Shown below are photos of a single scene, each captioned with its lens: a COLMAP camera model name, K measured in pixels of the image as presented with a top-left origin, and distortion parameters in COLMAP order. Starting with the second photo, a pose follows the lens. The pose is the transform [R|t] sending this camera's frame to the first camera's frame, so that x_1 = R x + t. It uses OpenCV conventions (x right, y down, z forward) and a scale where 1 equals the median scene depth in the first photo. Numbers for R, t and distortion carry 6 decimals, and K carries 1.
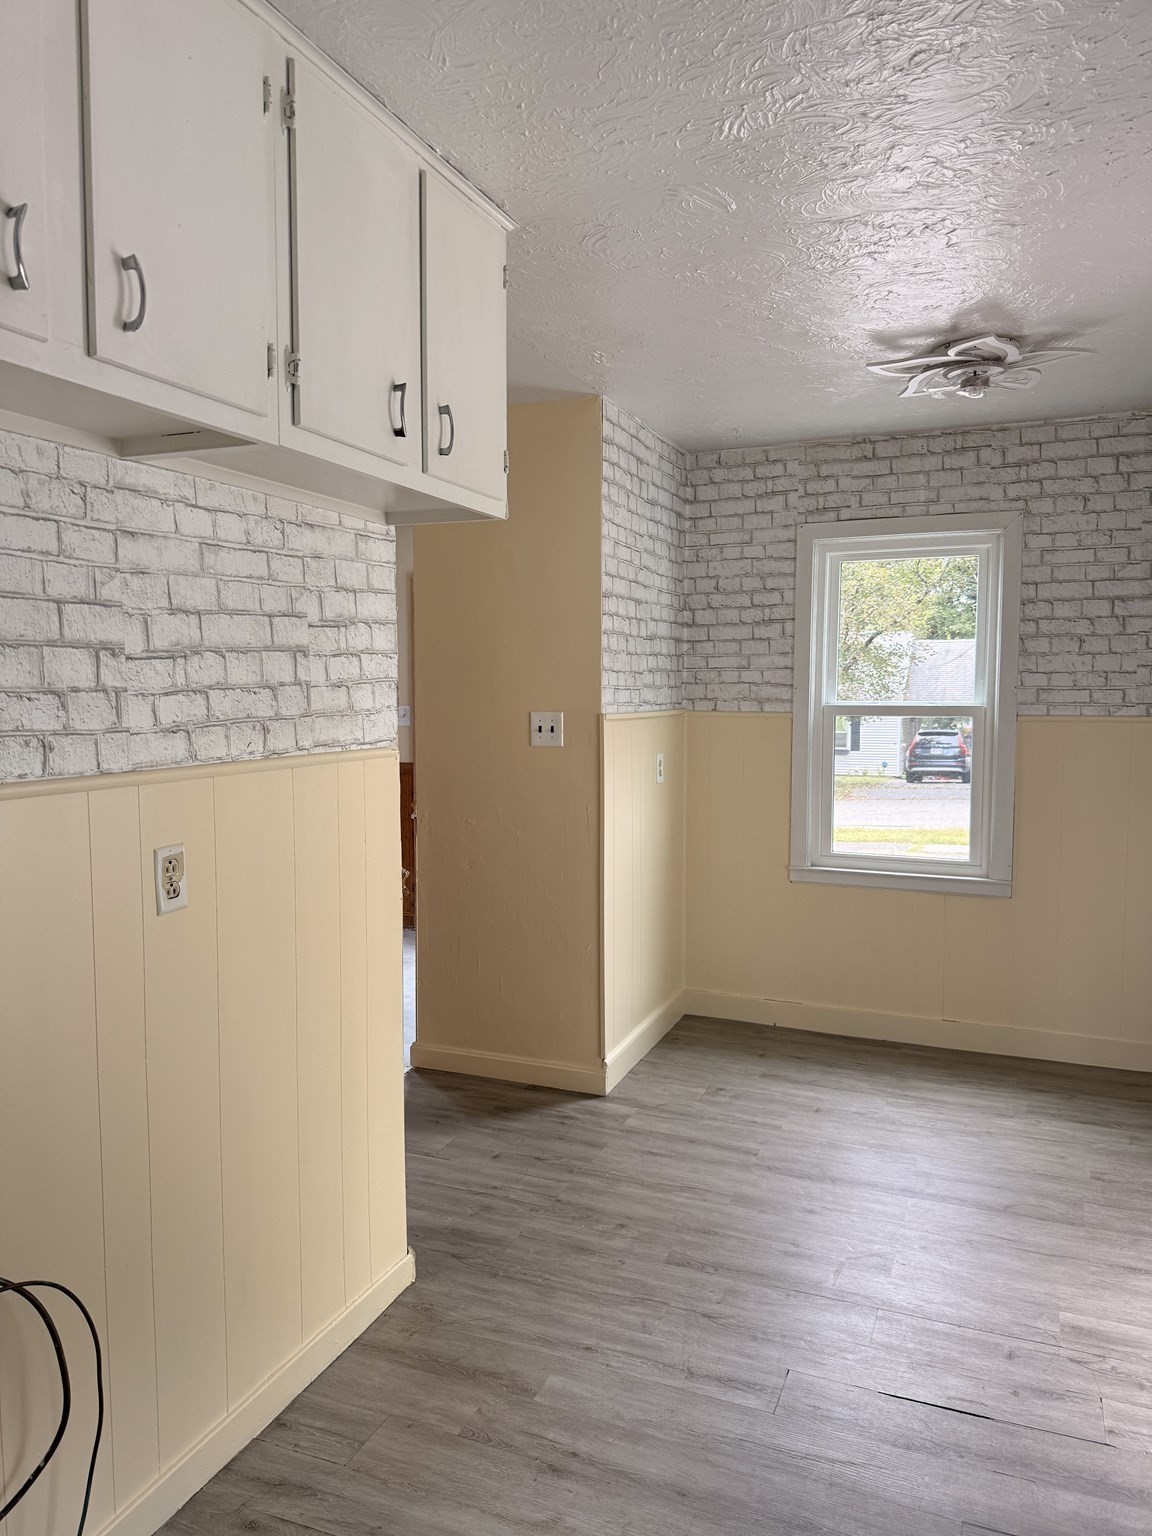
lens RADIAL K [[1071.3, 0, 576.0], [0, 1071.3, 768.0], [0, 0, 1]] dist [0.028178, -0.026797]
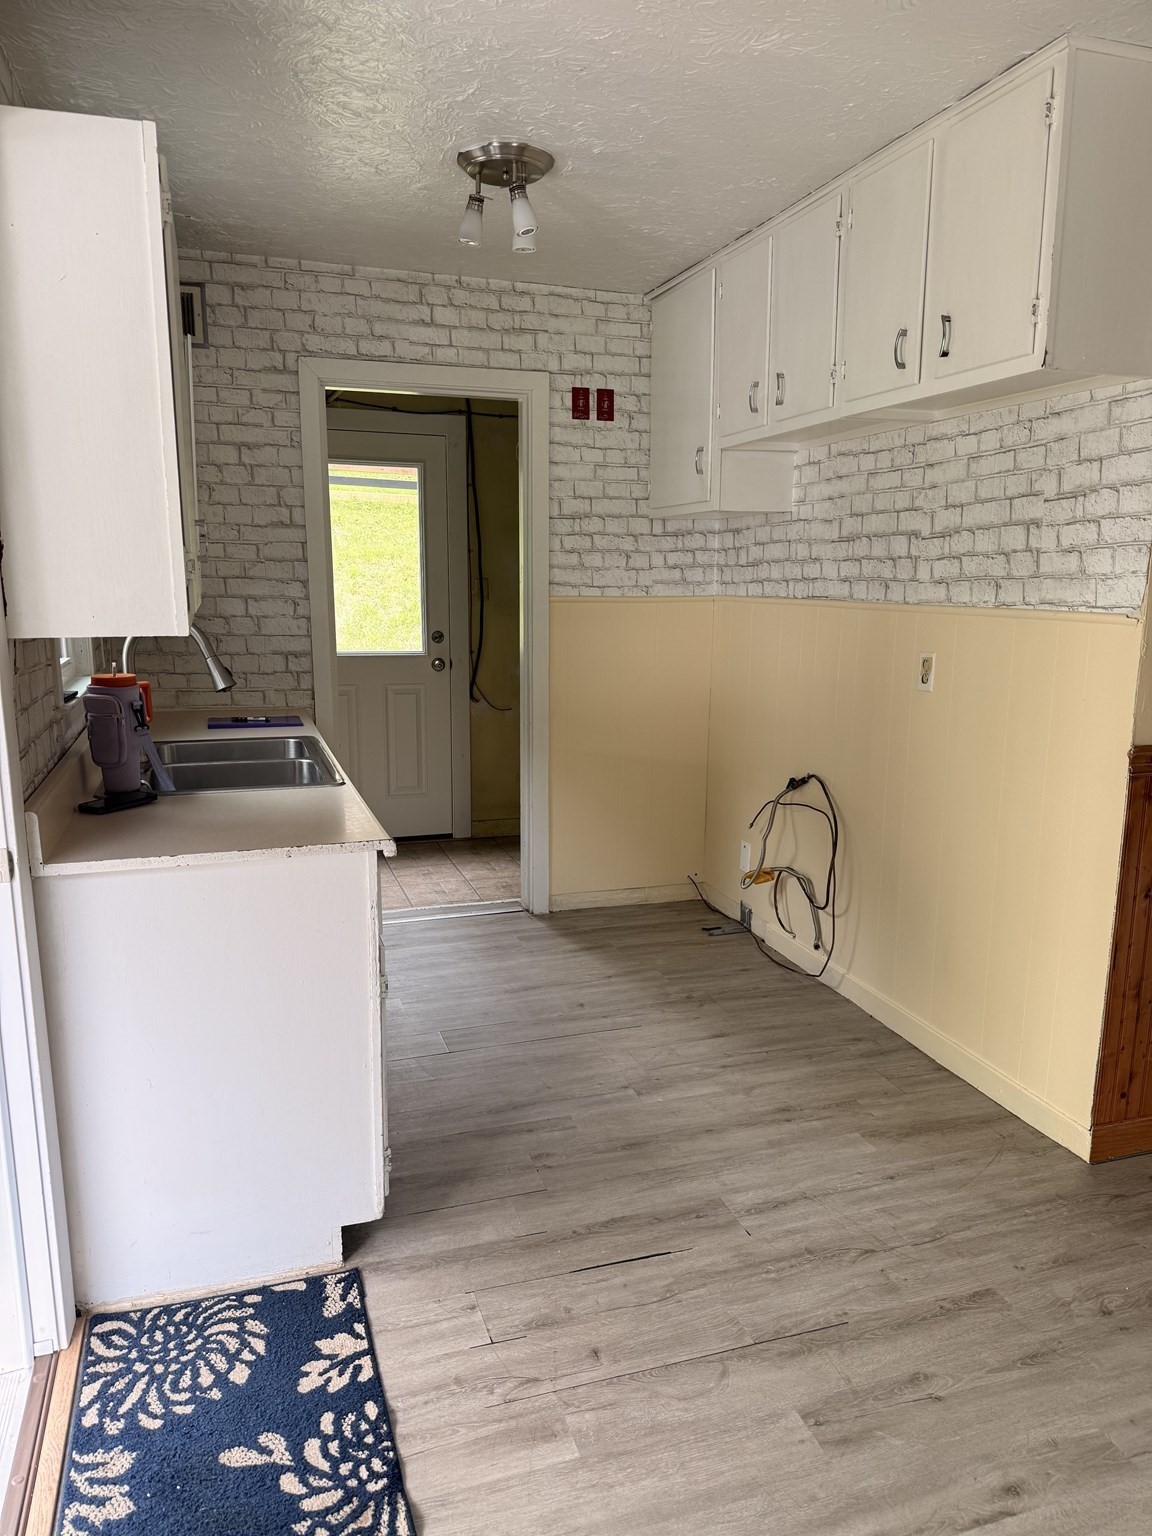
lens RADIAL K [[1071.3, 0, 576.0], [0, 1071.3, 768.0], [0, 0, 1]] dist [0.028178, -0.026797]
pose [[-0.751809, 0.113596, -0.649522, 0.990648], [-0.057384, 0.970039, 0.236073, -0.100083], [0.656879, 0.214754, -0.722766, 1.638062]]
